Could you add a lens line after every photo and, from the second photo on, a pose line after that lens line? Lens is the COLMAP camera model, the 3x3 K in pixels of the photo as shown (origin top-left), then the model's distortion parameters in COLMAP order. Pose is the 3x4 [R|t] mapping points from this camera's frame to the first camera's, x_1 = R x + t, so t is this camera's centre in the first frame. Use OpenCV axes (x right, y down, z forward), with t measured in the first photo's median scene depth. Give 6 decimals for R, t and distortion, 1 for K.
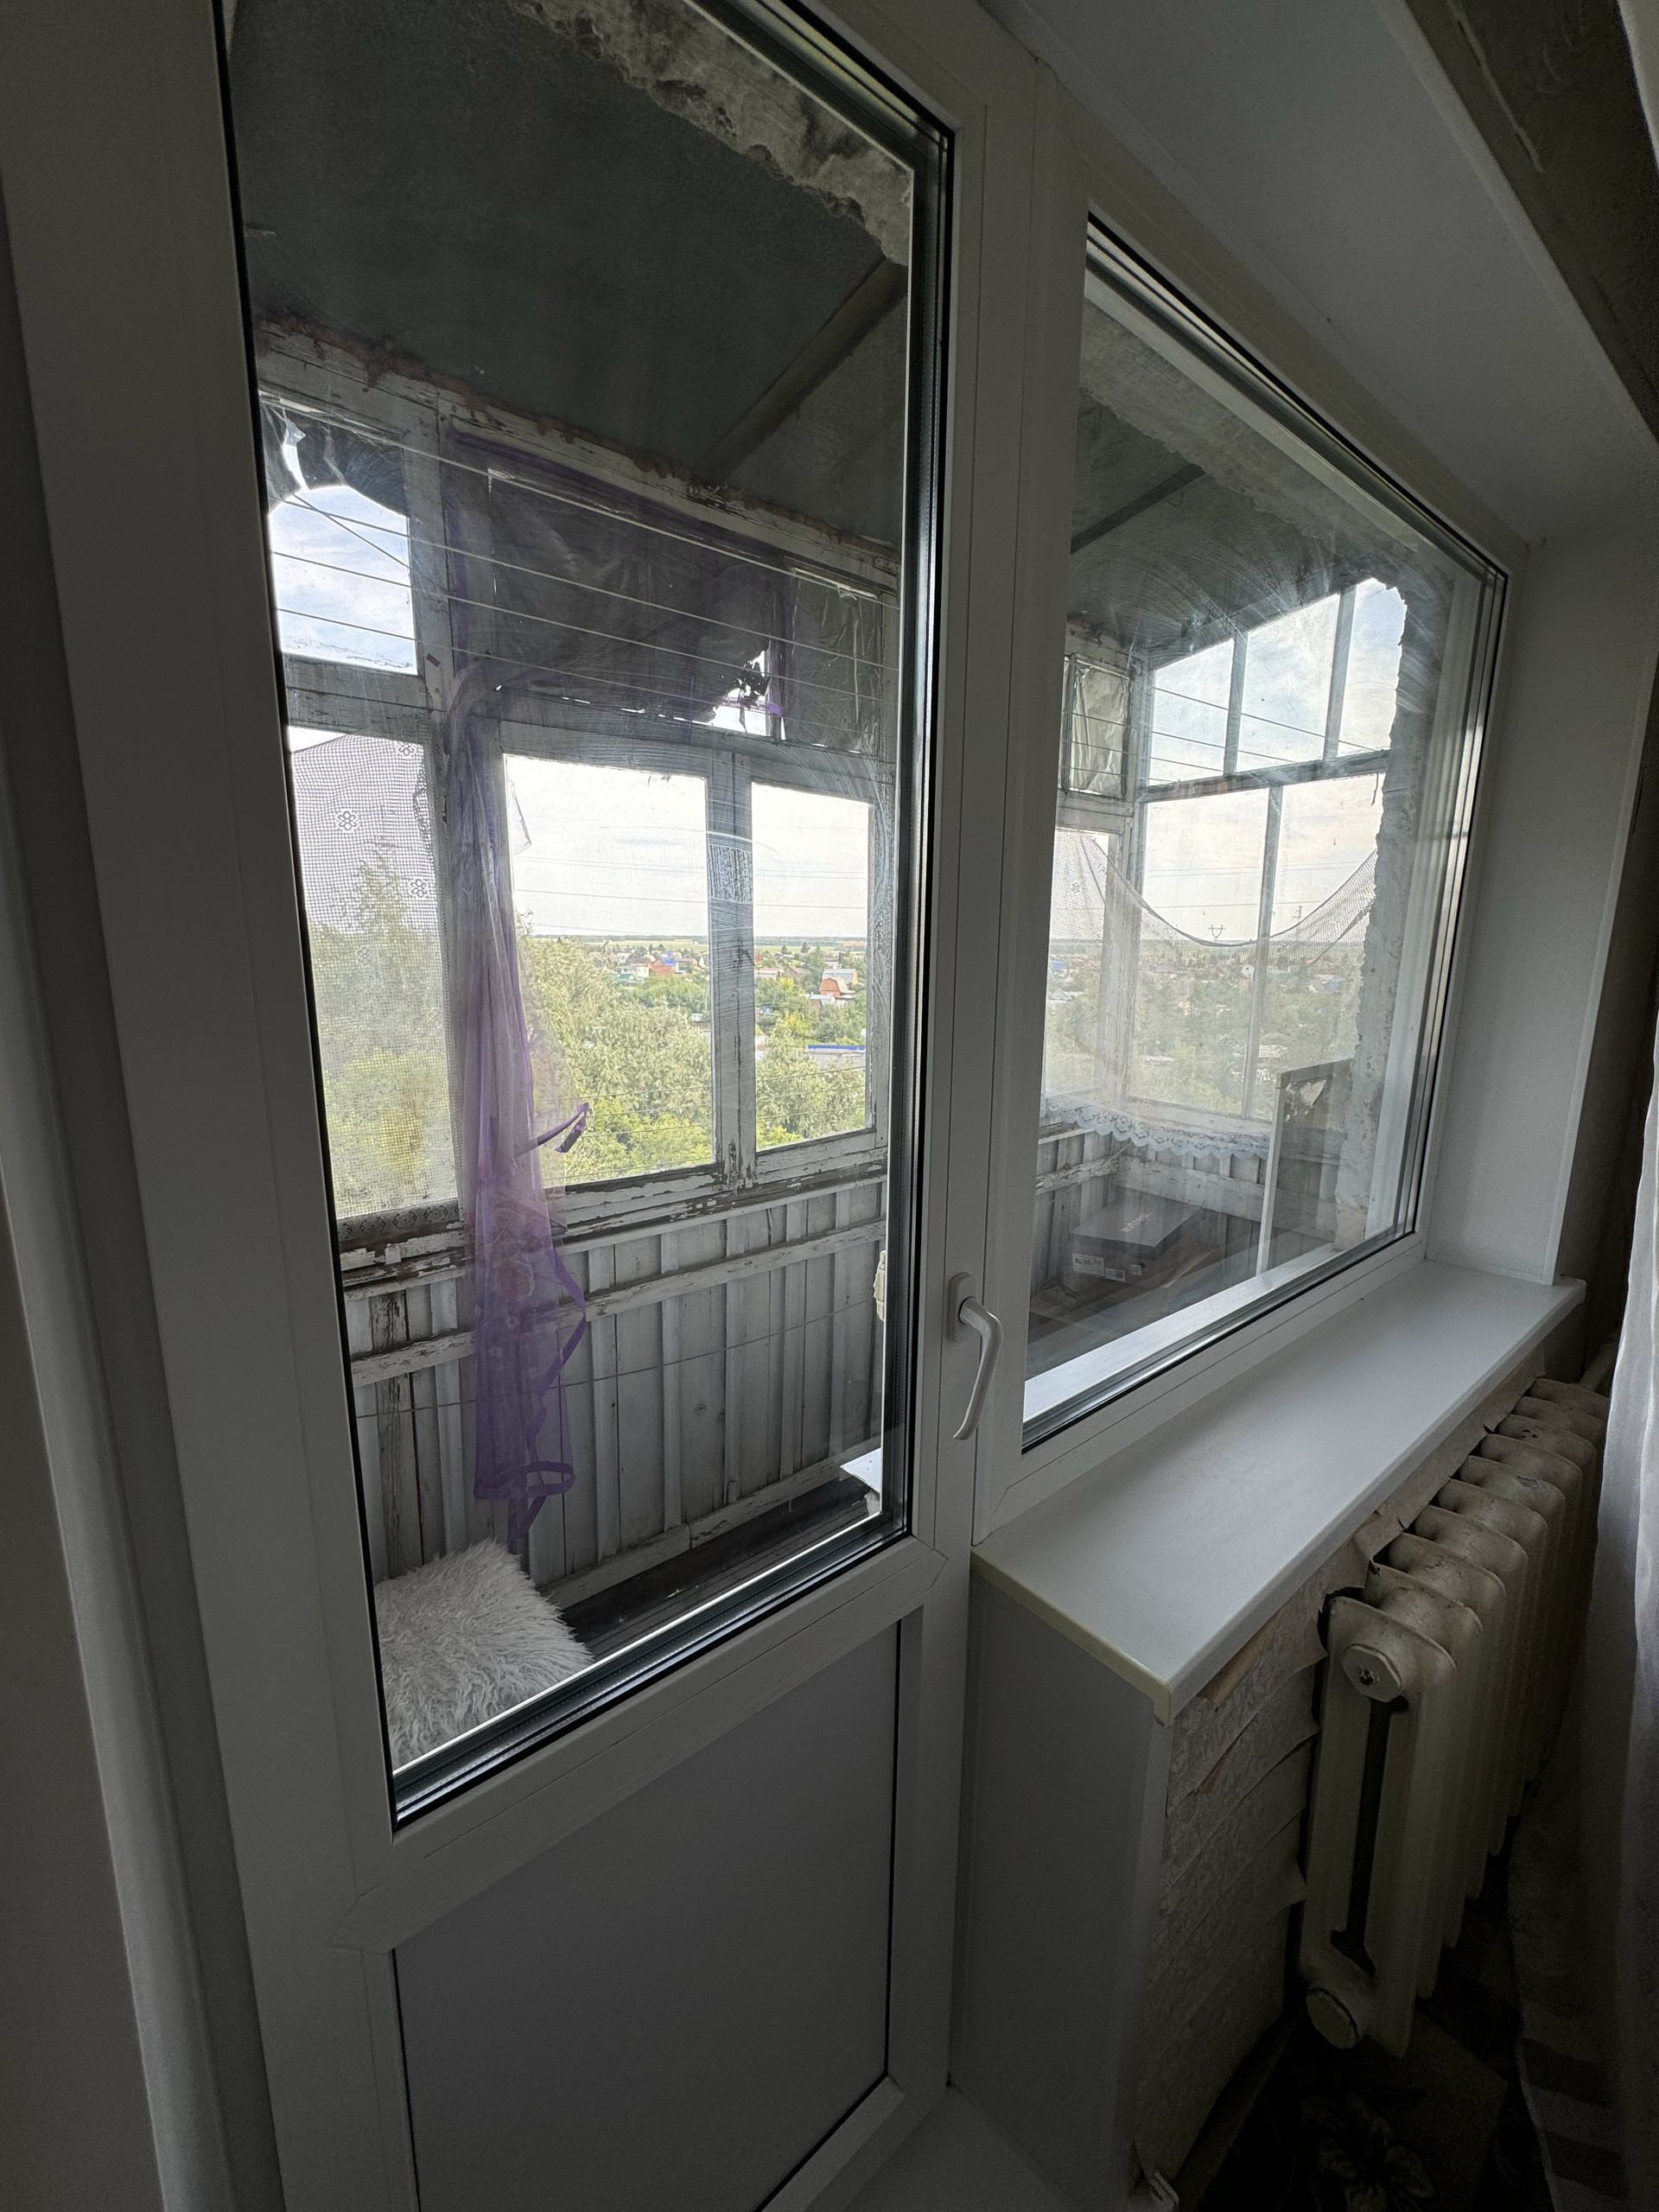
lens RADIAL K [[854.6, 0, 829.5], [0, 854.6, 1106.0], [0, 0, 1]] dist [-0.022634, 0.000190]
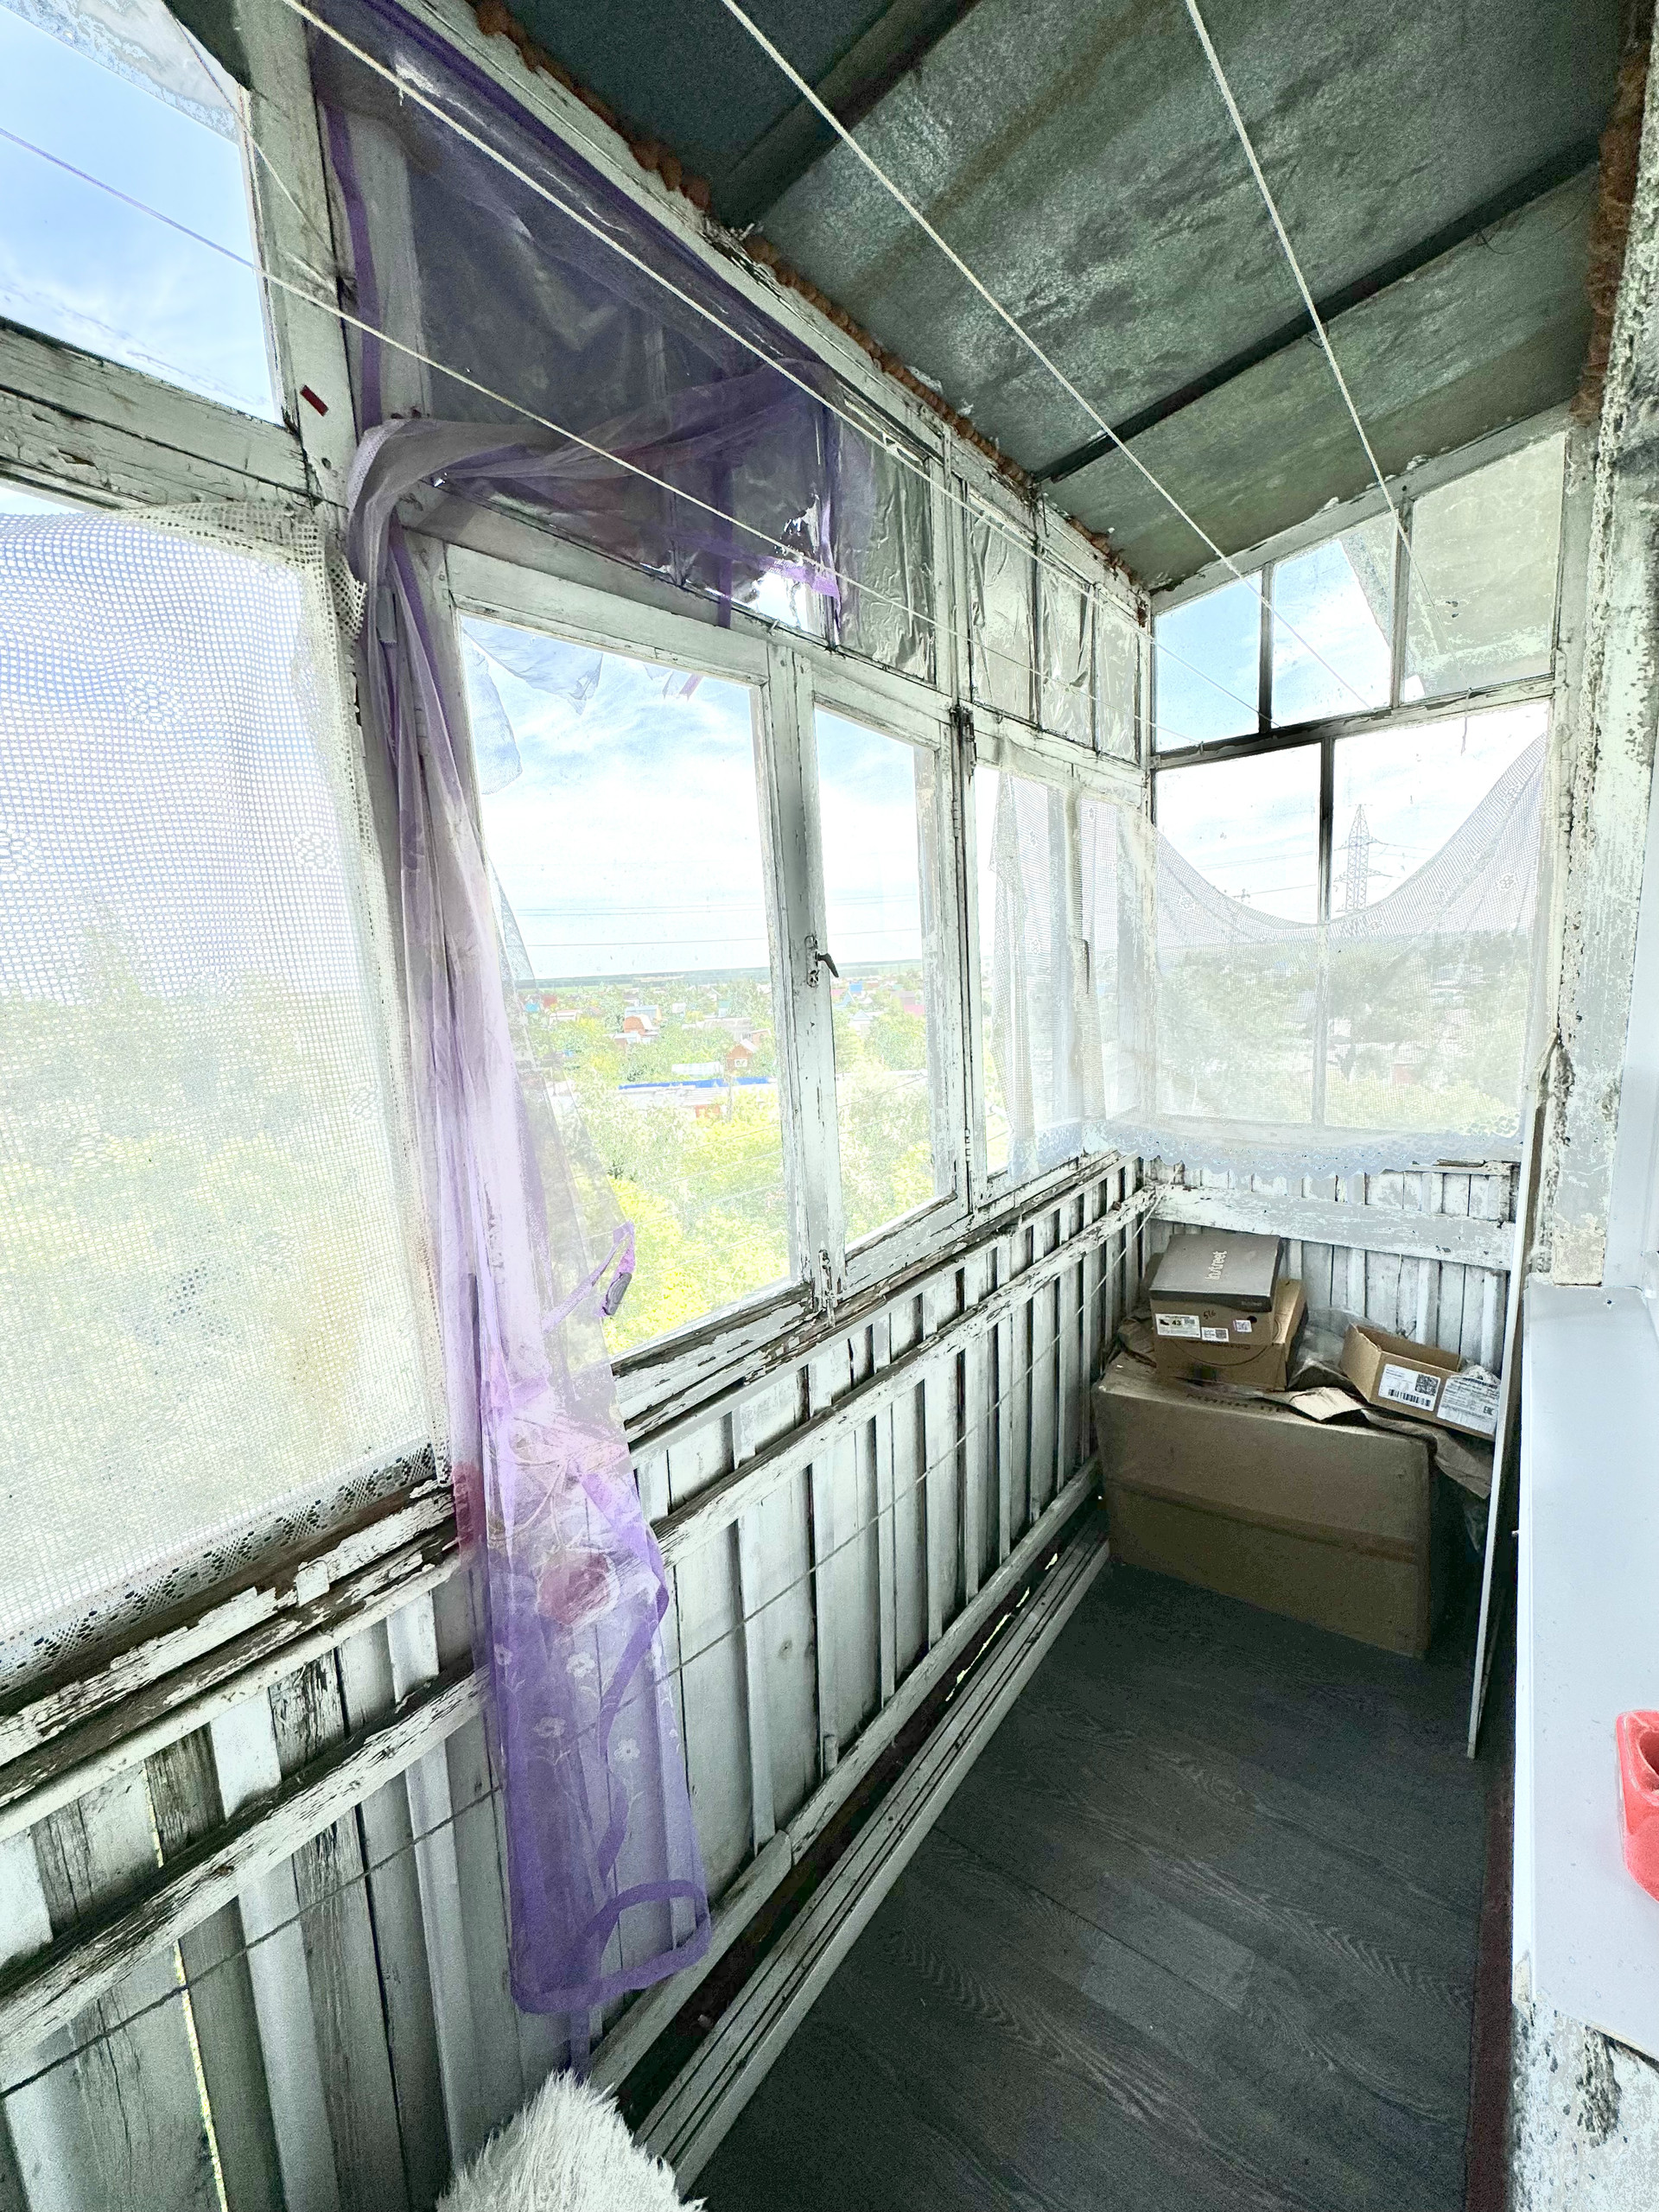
lens RADIAL K [[867.6, 0, 829.5], [0, 867.6, 1106.0], [0, 0, 1]] dist [-0.010090, -0.000325]
pose [[0.974870, -0.092218, 0.202791, -0.273477], [0.099529, 0.994691, -0.026132, -0.055636], [-0.199304, 0.045658, 0.978873, 0.399739]]
